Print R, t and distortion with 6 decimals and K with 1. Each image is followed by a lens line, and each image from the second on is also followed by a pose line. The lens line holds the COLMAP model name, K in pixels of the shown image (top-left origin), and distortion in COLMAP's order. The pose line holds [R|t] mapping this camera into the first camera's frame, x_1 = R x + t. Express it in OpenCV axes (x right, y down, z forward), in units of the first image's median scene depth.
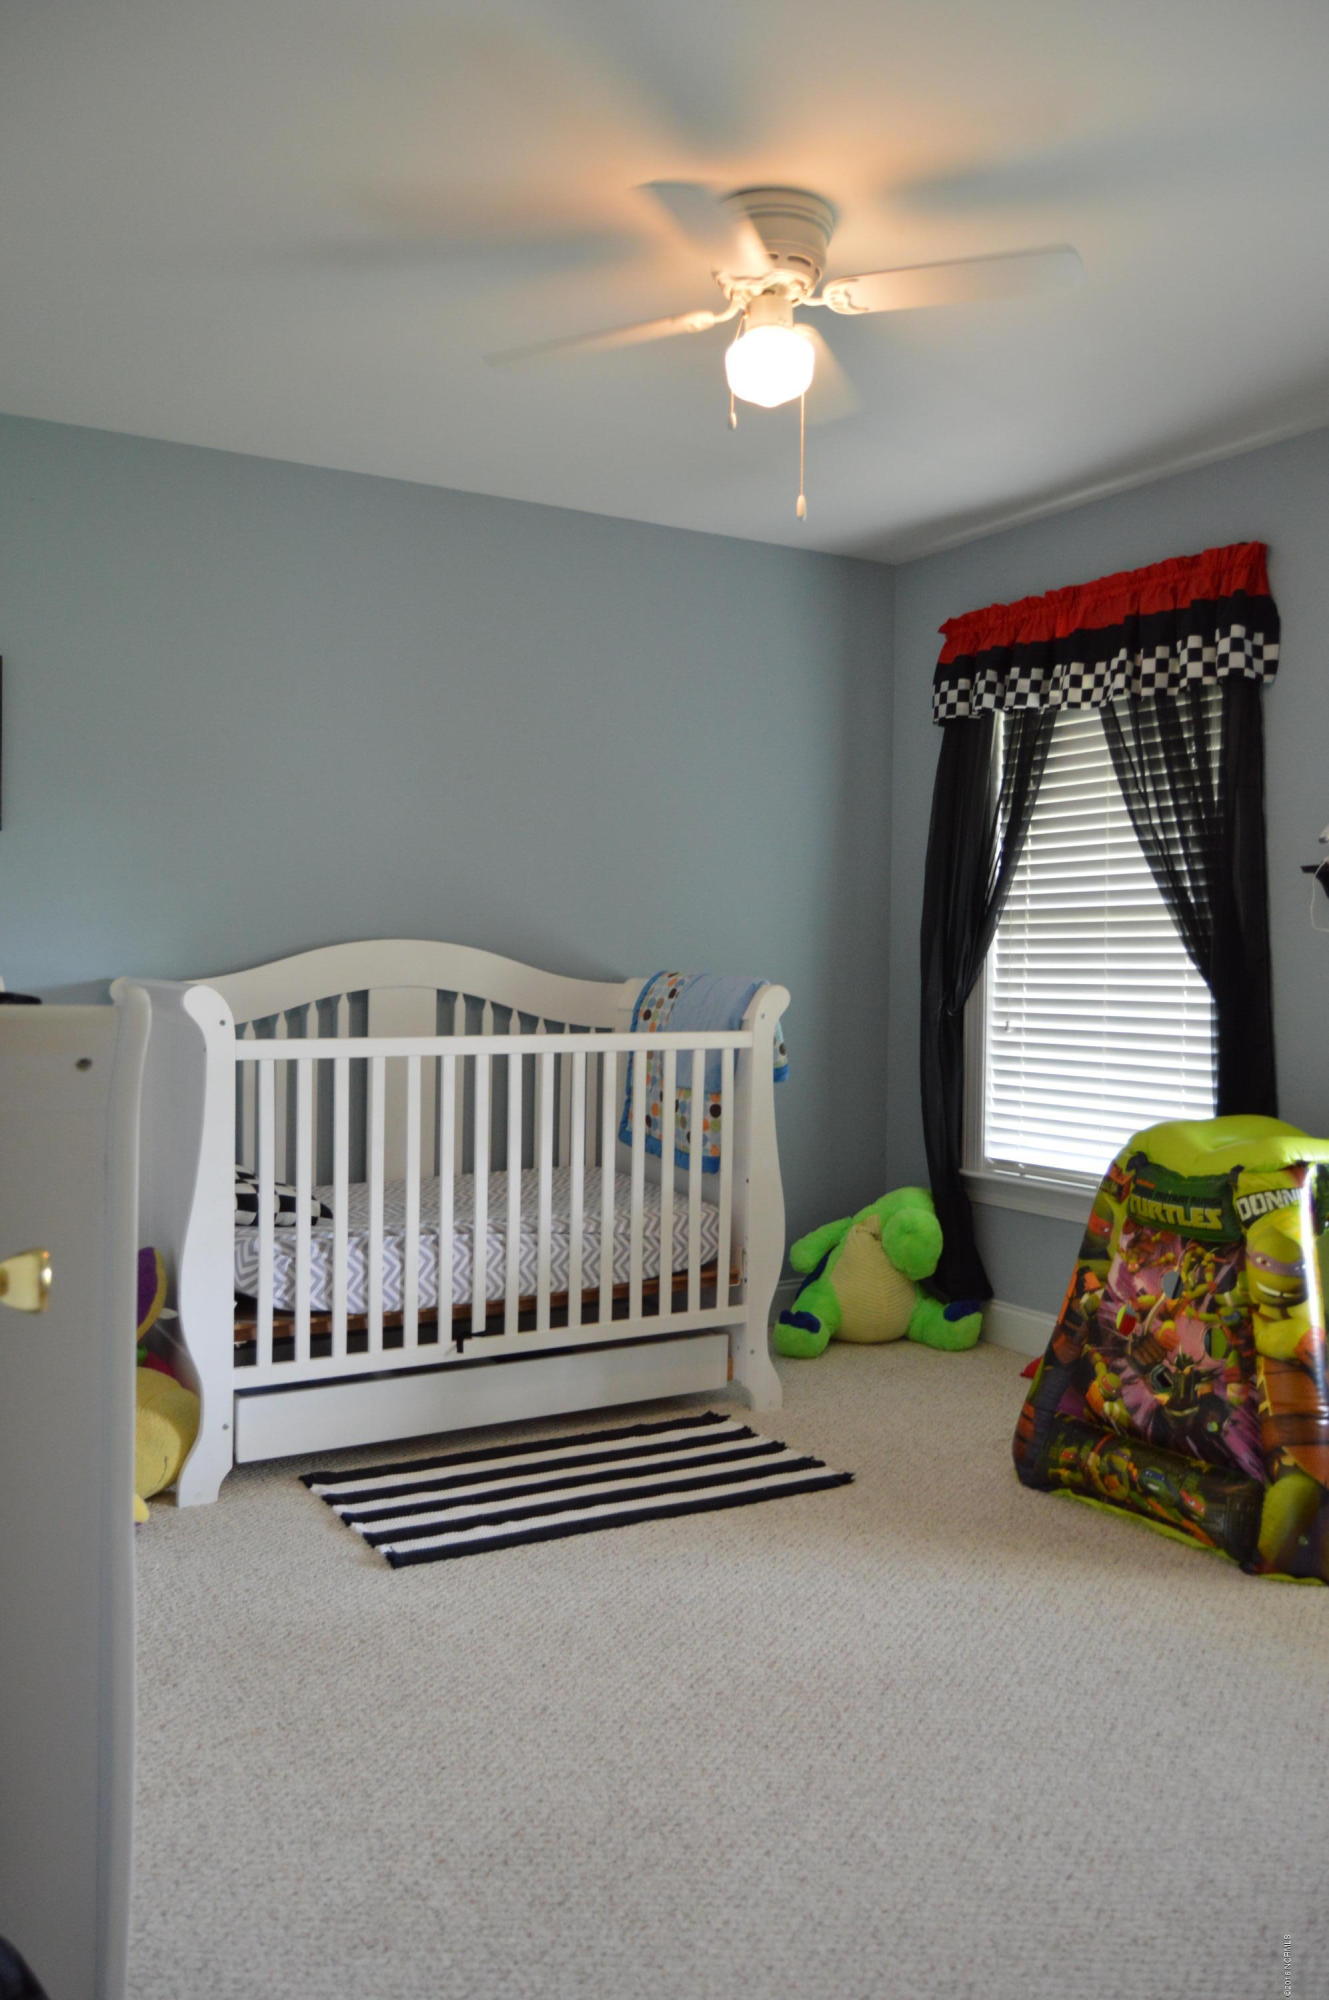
lens RADIAL K [[1550.0, 0, 664.5], [0, 1550.0, 1000.0], [0, 0, 1]] dist [-0.006152, 0.001564]
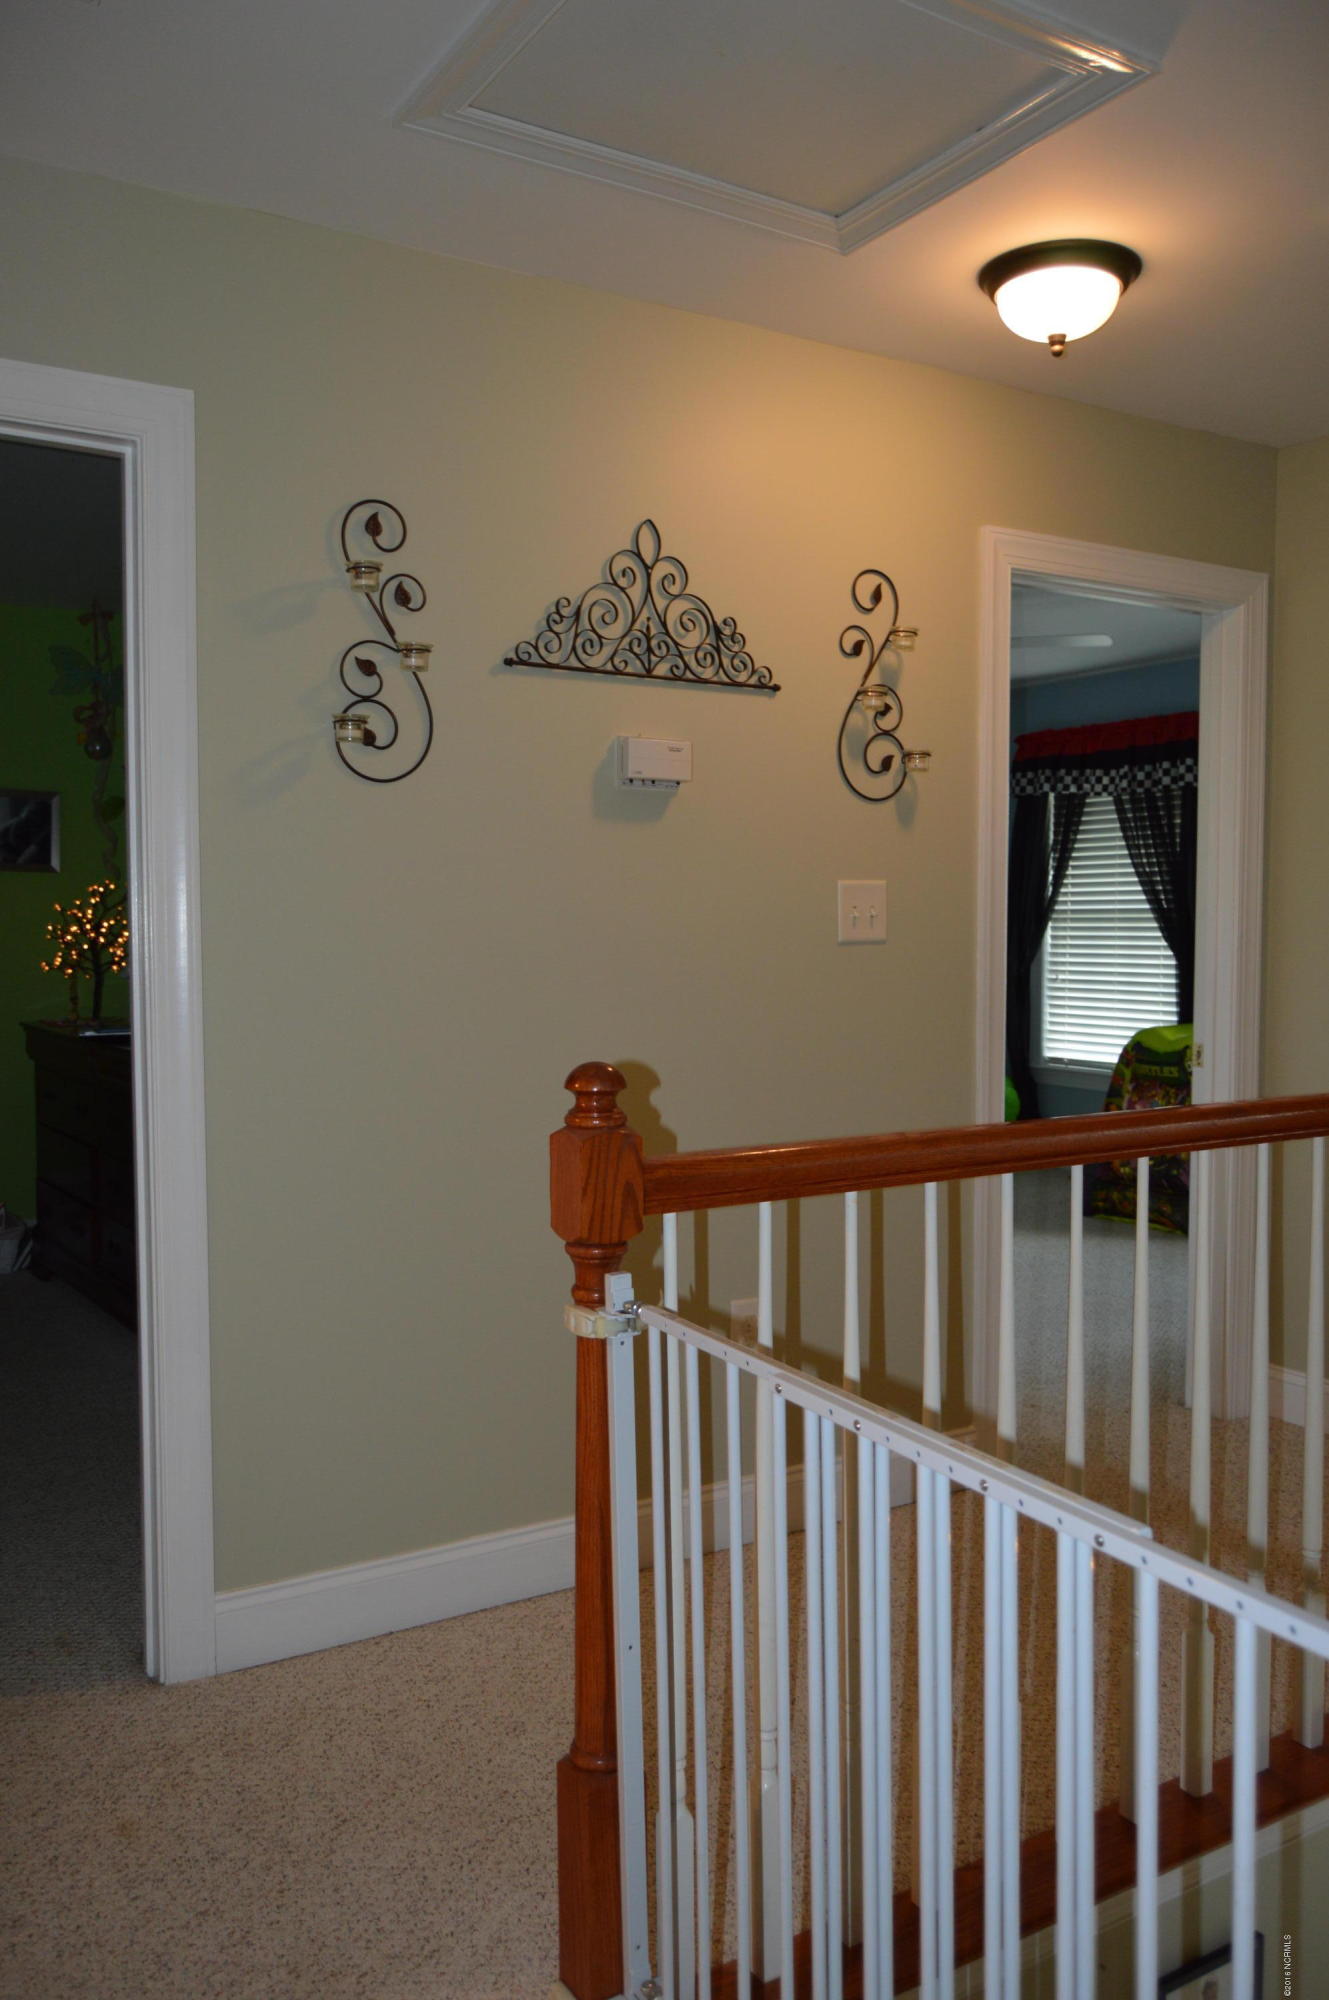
lens RADIAL K [[1573.5, 0, 664.5], [0, 1573.5, 1000.0], [0, 0, 1]] dist [-0.003850, 0.003257]
pose [[0.999829, -0.011185, 0.014749, -0.254177], [0.010783, 0.999575, 0.027082, -0.011294], [-0.015046, -0.026918, 0.999524, -0.775377]]
